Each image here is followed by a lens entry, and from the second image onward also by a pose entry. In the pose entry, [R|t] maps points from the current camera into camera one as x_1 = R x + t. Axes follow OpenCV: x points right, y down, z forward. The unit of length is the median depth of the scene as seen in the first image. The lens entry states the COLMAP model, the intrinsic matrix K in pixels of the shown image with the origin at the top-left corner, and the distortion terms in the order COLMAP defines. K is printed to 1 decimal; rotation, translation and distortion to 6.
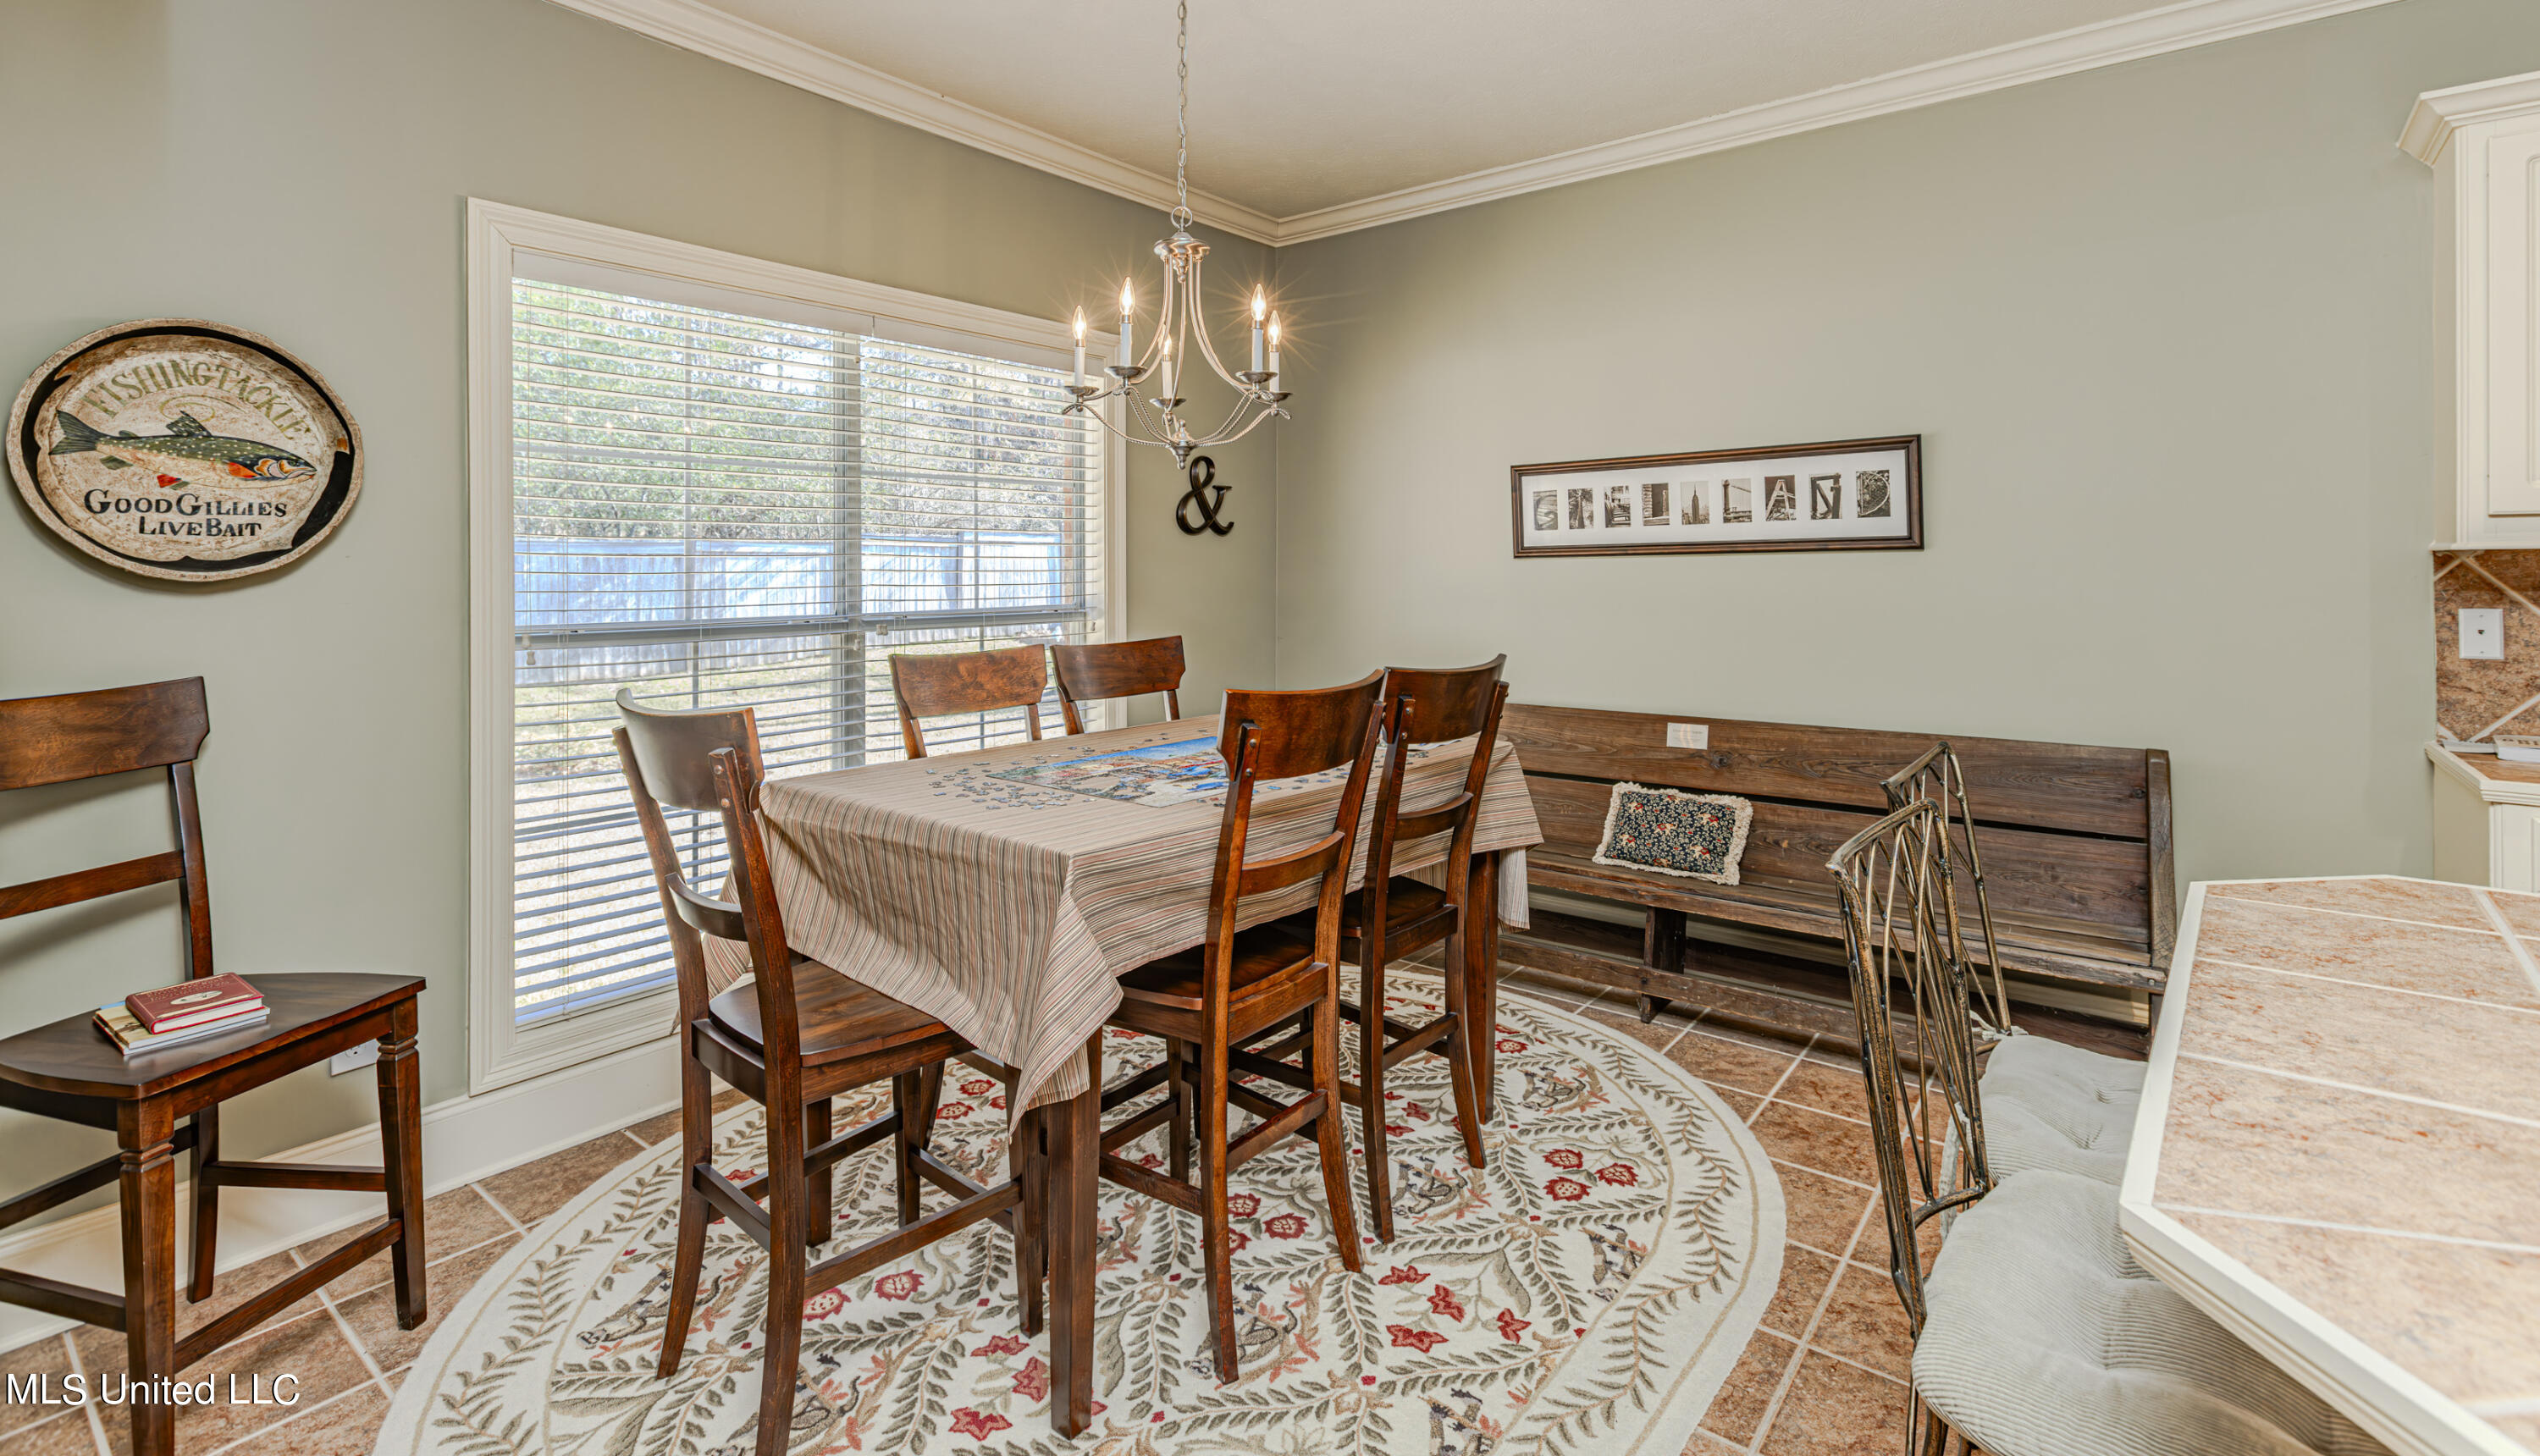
lens RADIAL K [[1179.8, 0, 1272.9], [0, 1179.8, 561.0], [0, 0, 1]] dist [0.005077, -0.000334]
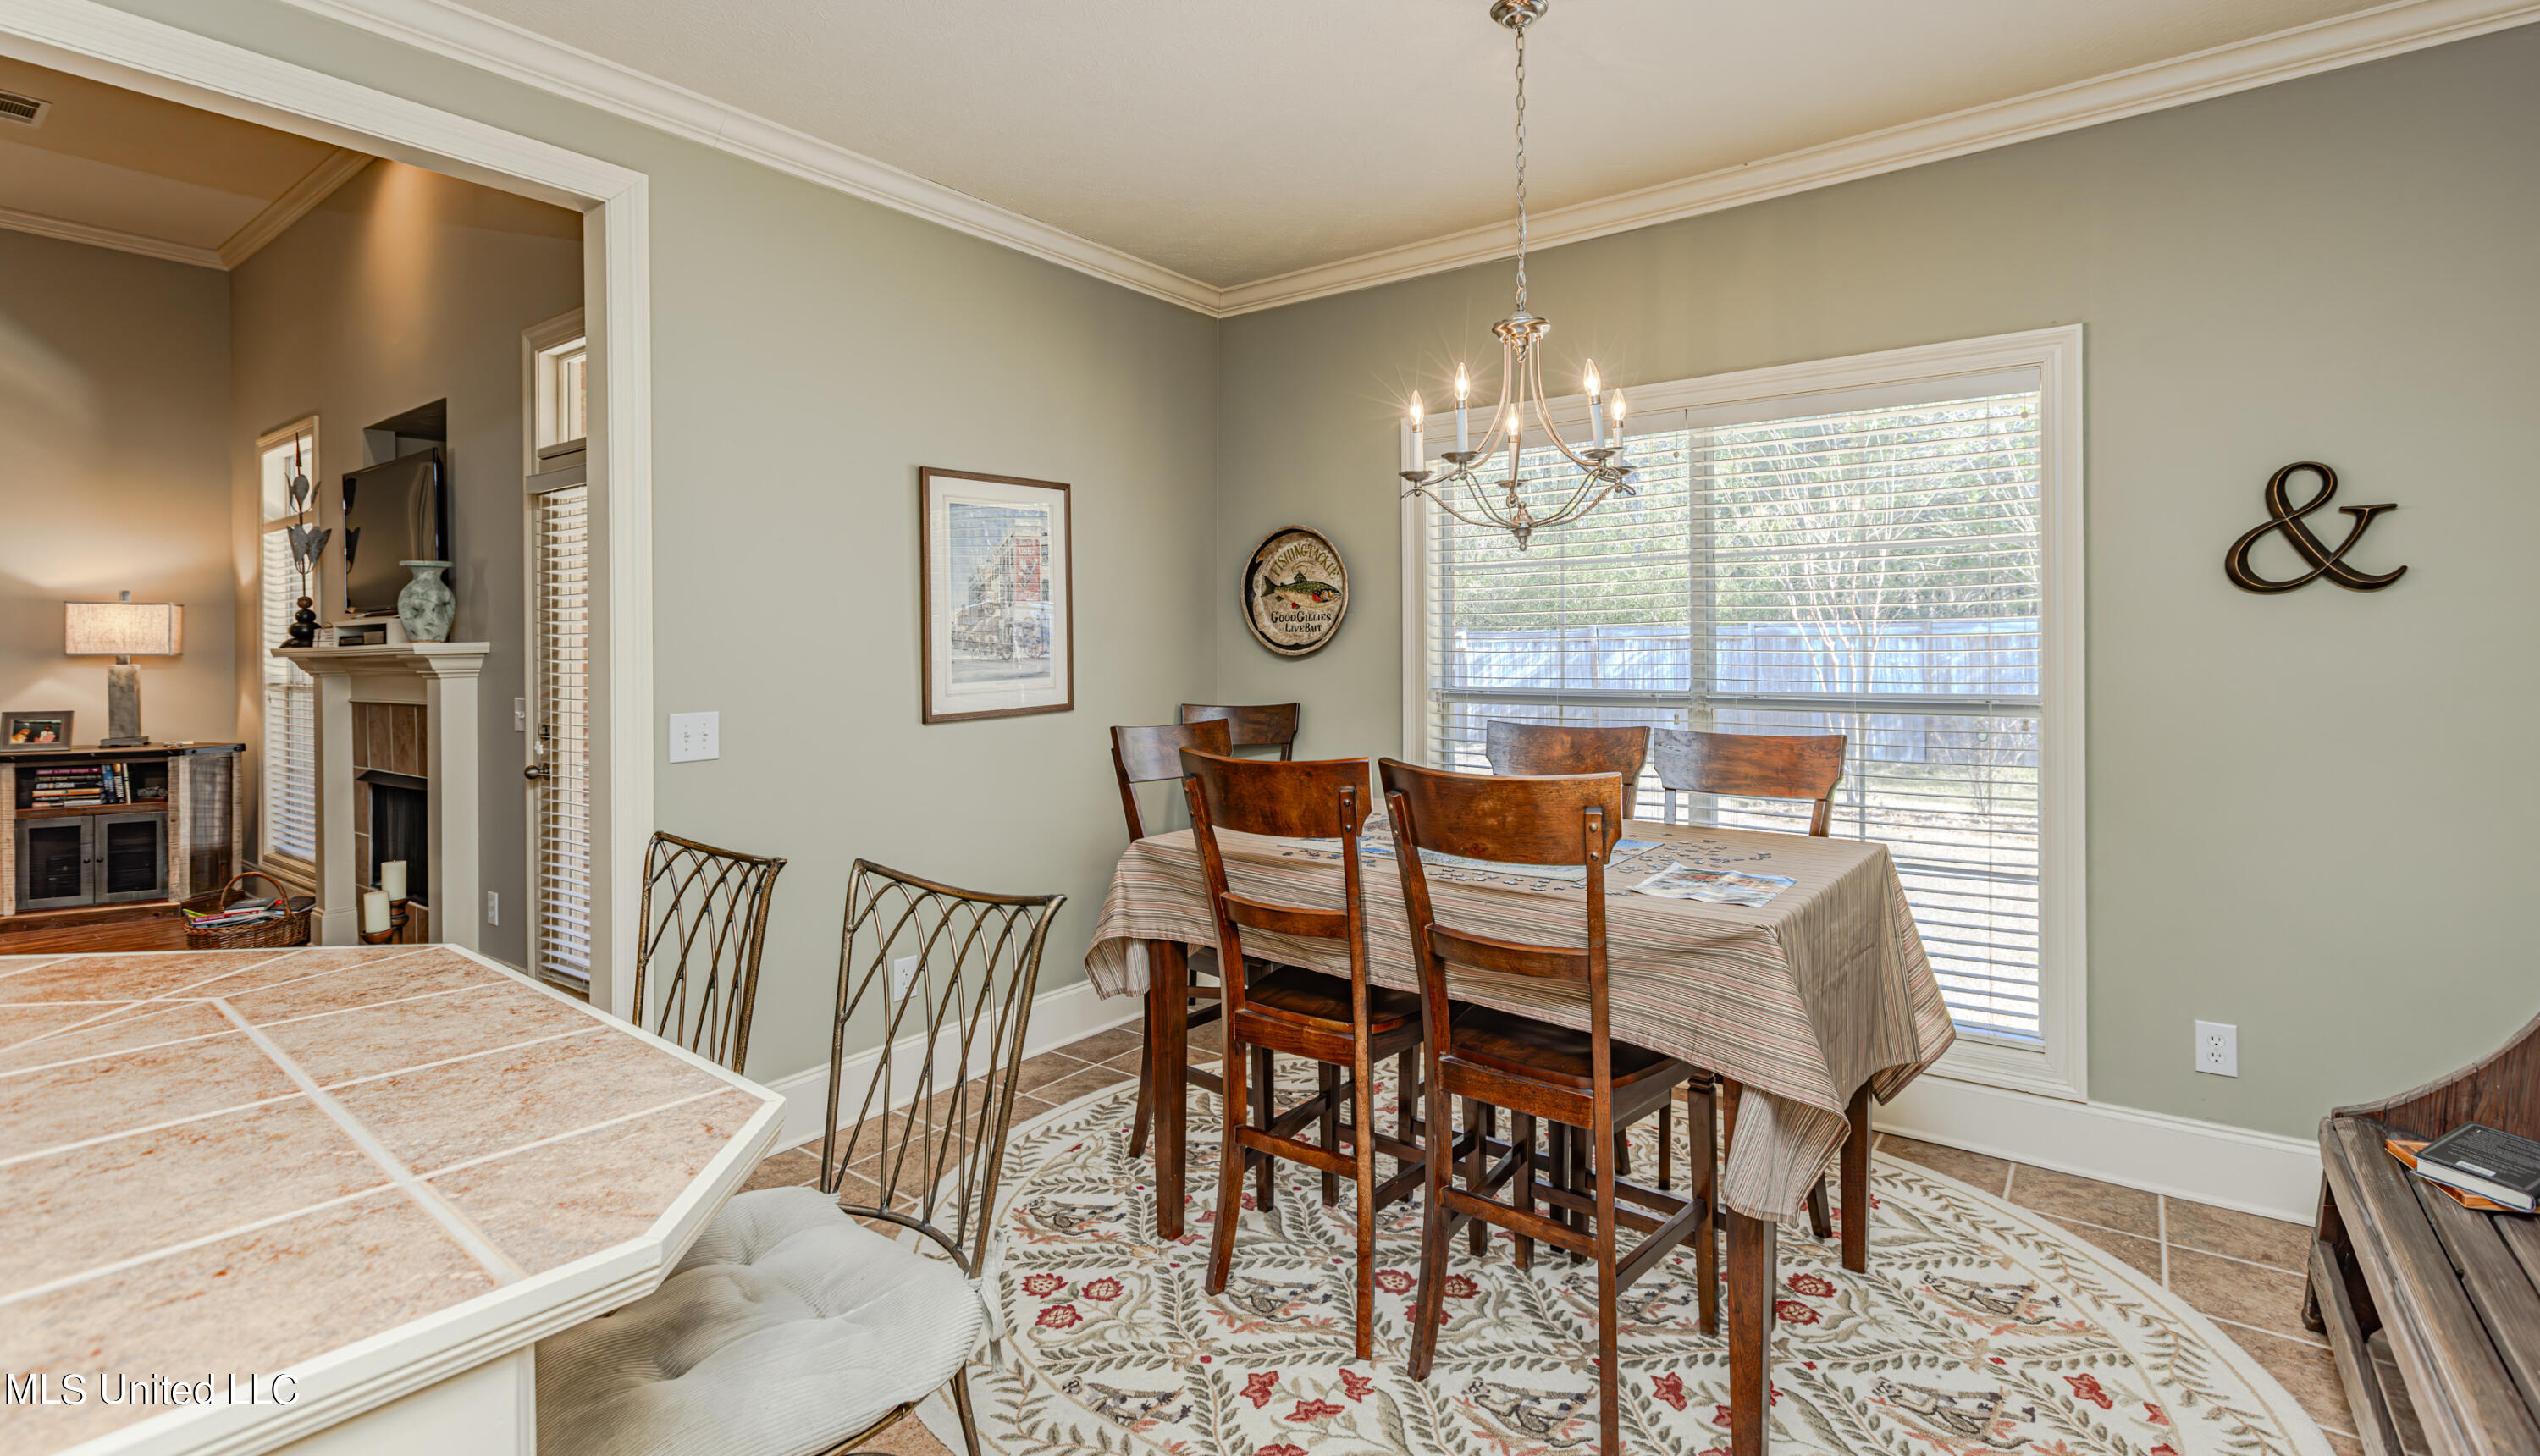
lens RADIAL K [[1179.8, 0, 1280.8], [0, 1179.8, 648.7], [0, 0, 1]] dist [0.005077, -0.000334]
pose [[0.011355, 0.007356, -0.999908, 0.847717], [0.012069, 0.999899, 0.007493, -0.006715], [0.999863, -0.012153, 0.011265, 0.735349]]
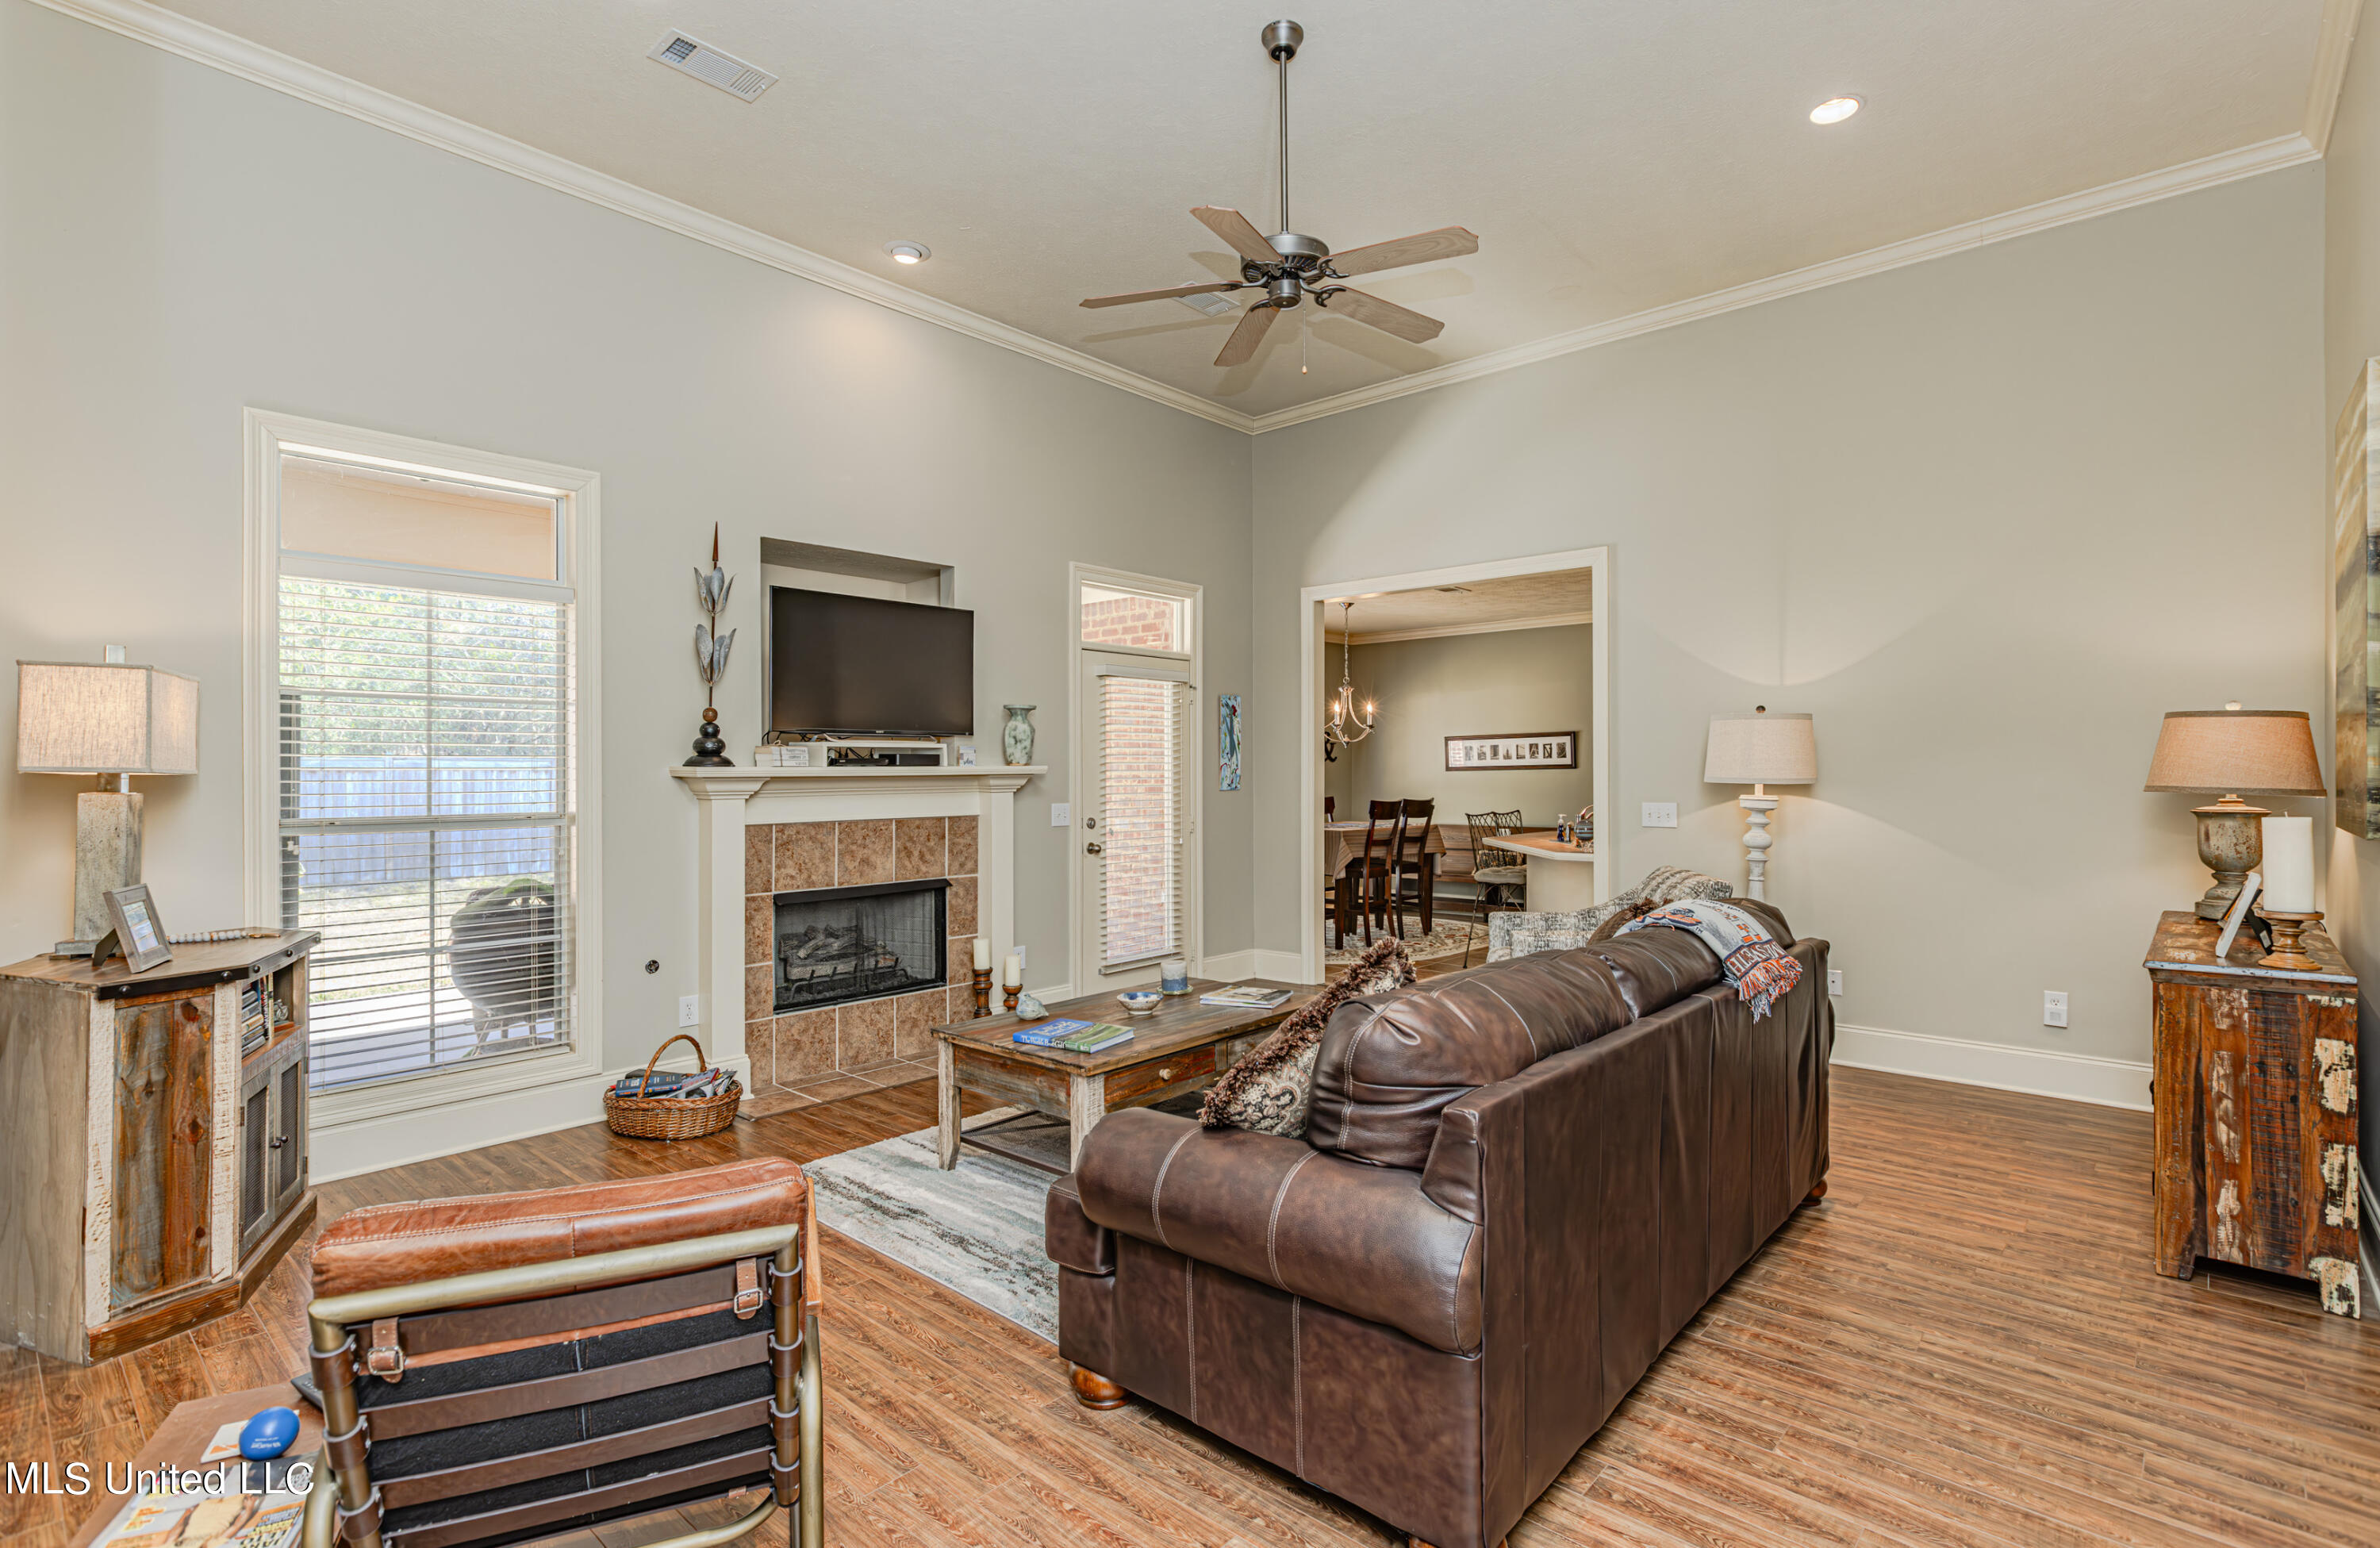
lens RADIAL K [[1144.6, 0, 1169.2], [0, 1144.6, 774.1], [0, 0, 1]] dist [-0.000510, -0.000435]
pose [[0.996928, 0.002908, -0.078271, -0.324405], [-0.002403, 0.999976, 0.006536, -0.015186], [0.078288, -0.006328, 0.996911, -2.440938]]
